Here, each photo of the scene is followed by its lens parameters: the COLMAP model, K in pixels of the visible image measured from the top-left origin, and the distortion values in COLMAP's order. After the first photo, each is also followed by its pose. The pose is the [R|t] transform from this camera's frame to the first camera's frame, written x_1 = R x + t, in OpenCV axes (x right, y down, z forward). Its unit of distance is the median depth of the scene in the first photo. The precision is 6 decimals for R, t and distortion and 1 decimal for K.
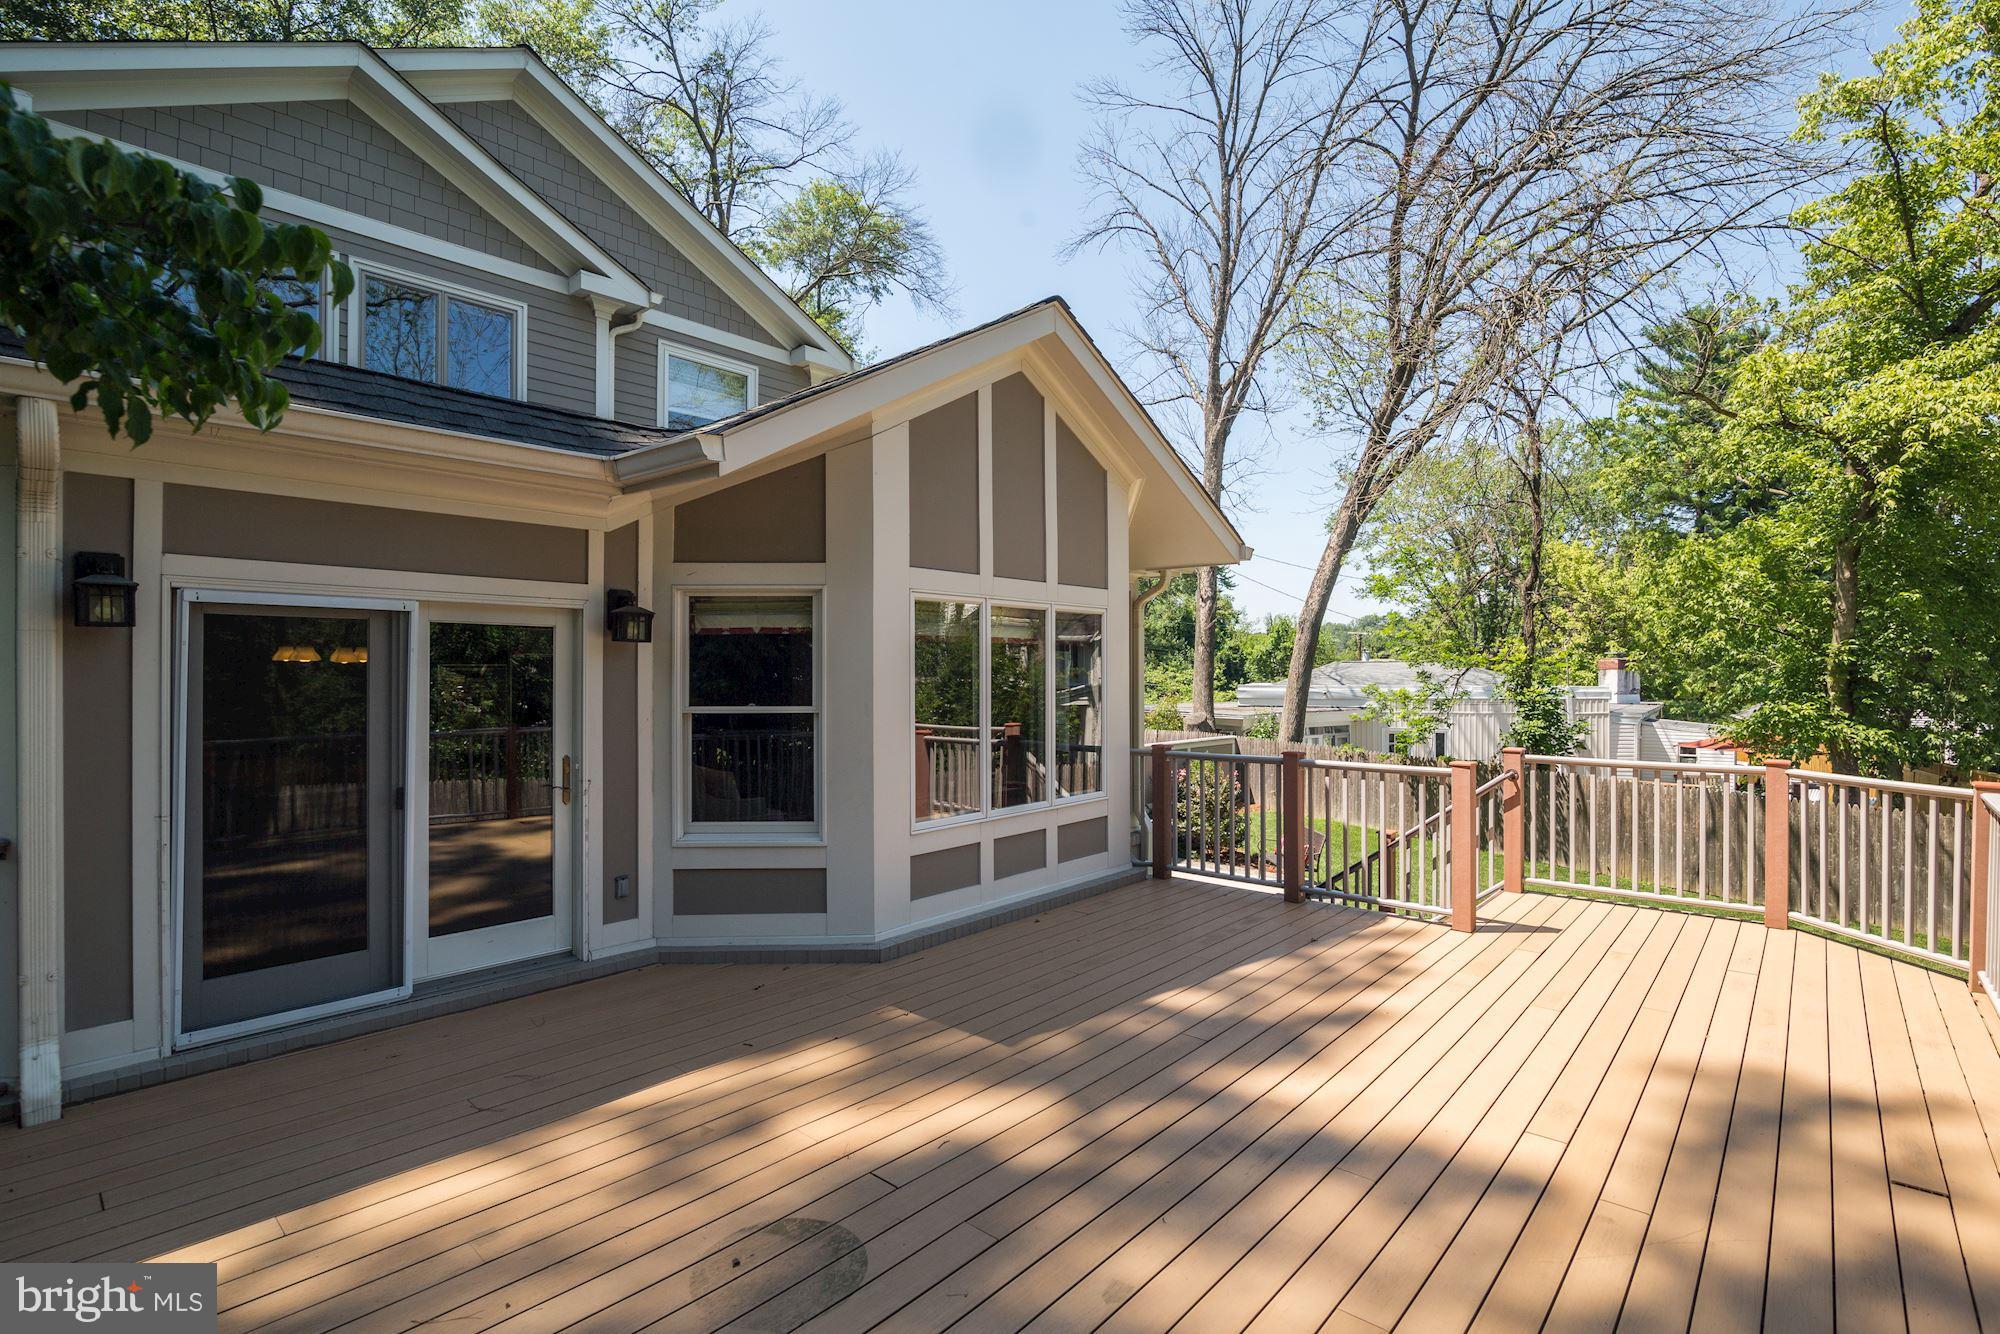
lens RADIAL K [[899.6, 0, 998.3], [0, 899.6, 668.6], [0, 0, 1]] dist [-0.026636, -0.000323]
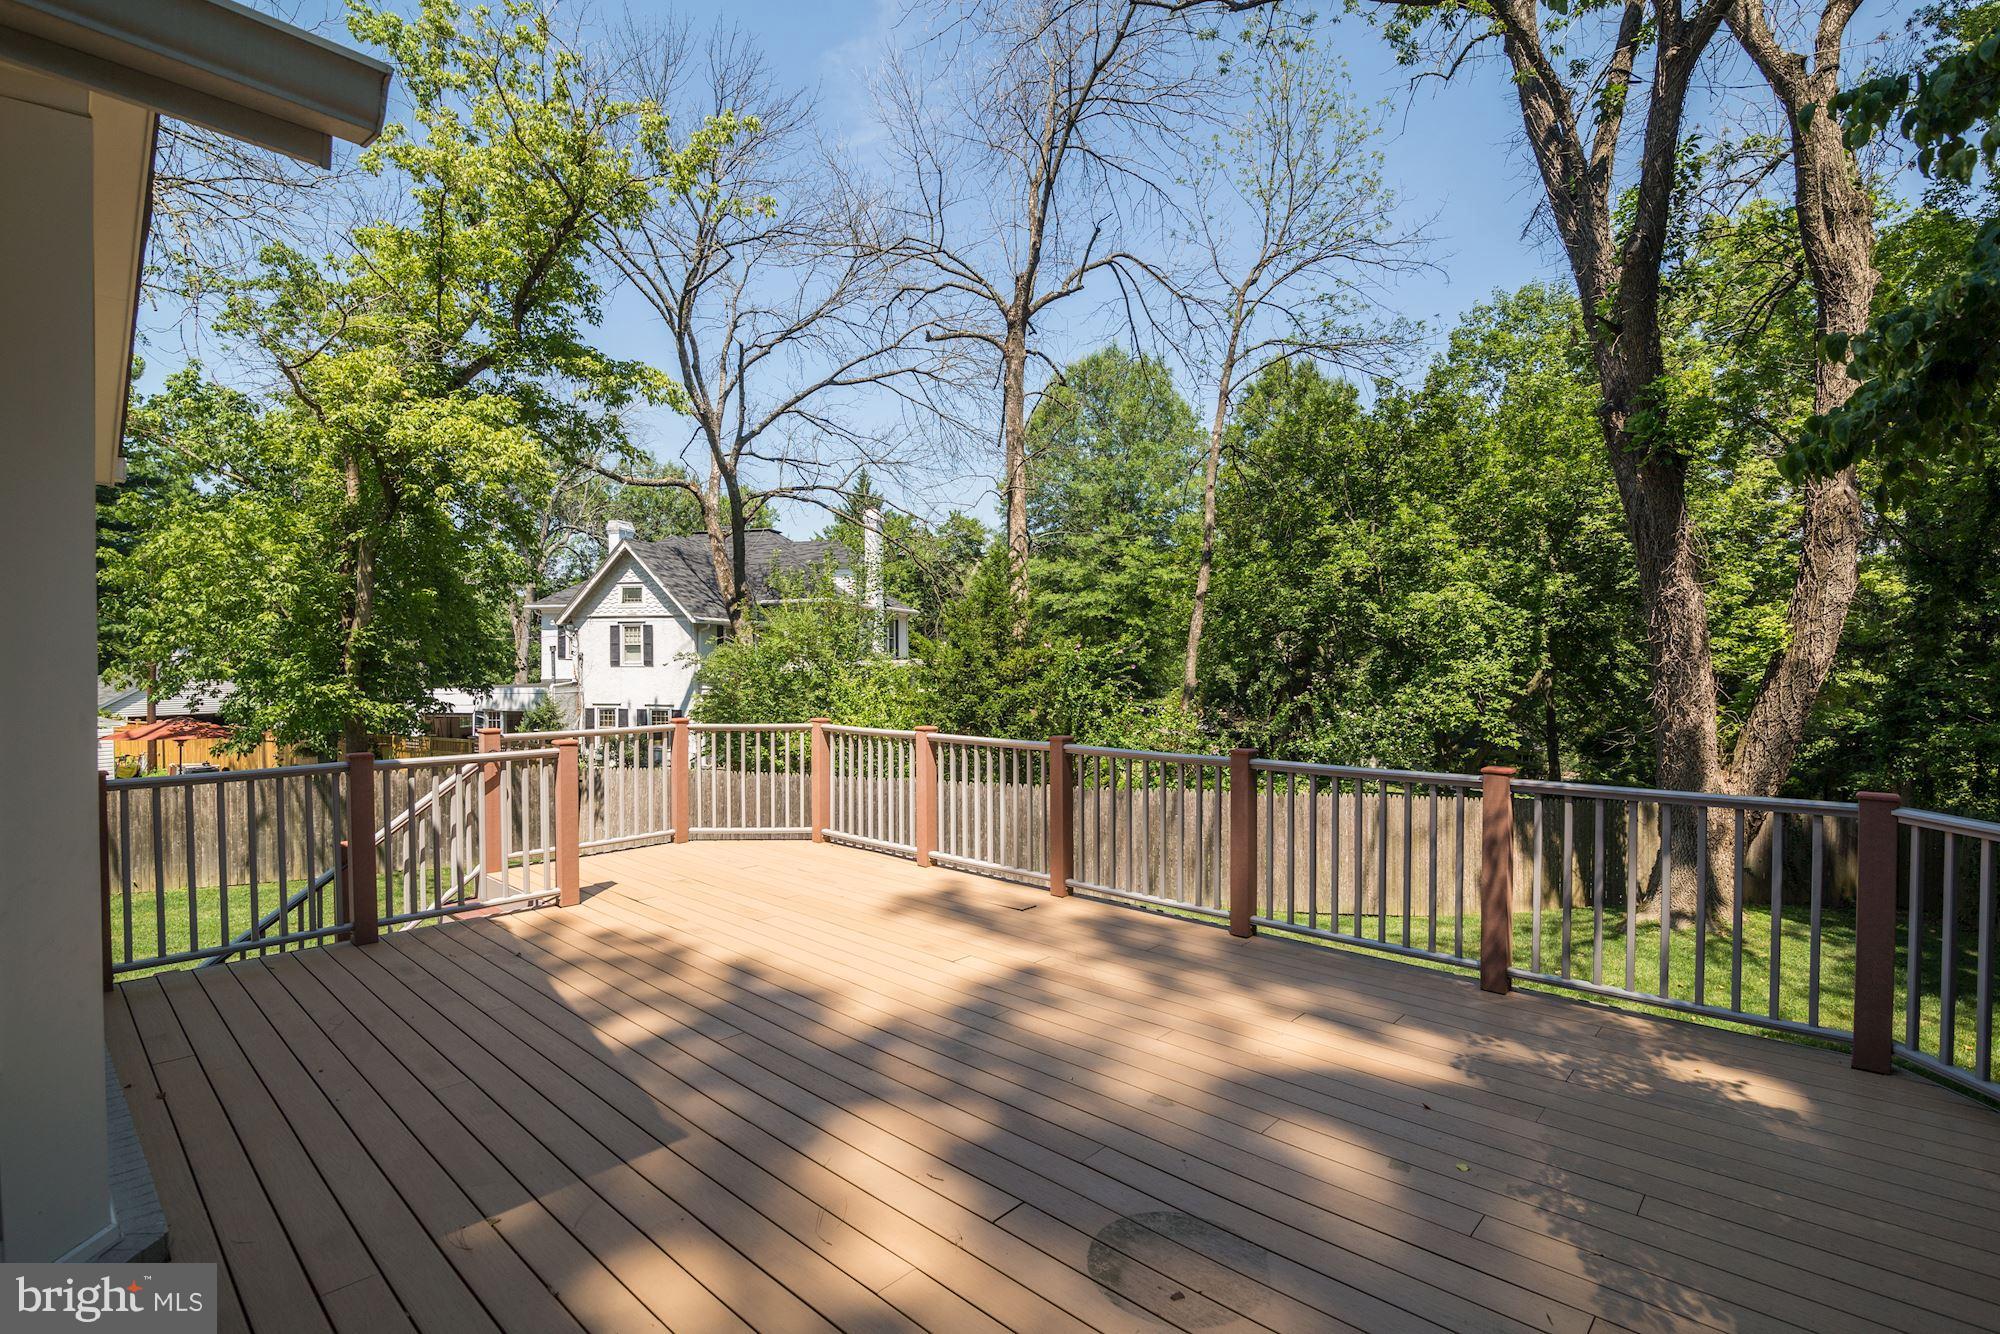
lens RADIAL K [[899.6, 0, 1003.6], [0, 899.6, 674.1], [0, 0, 1]] dist [-0.026636, -0.000323]
pose [[0.054240, -0.025021, 0.998214, -0.664793], [0.000867, 0.999687, 0.025010, 0.003557], [-0.998528, -0.000491, 0.054245, 0.625132]]
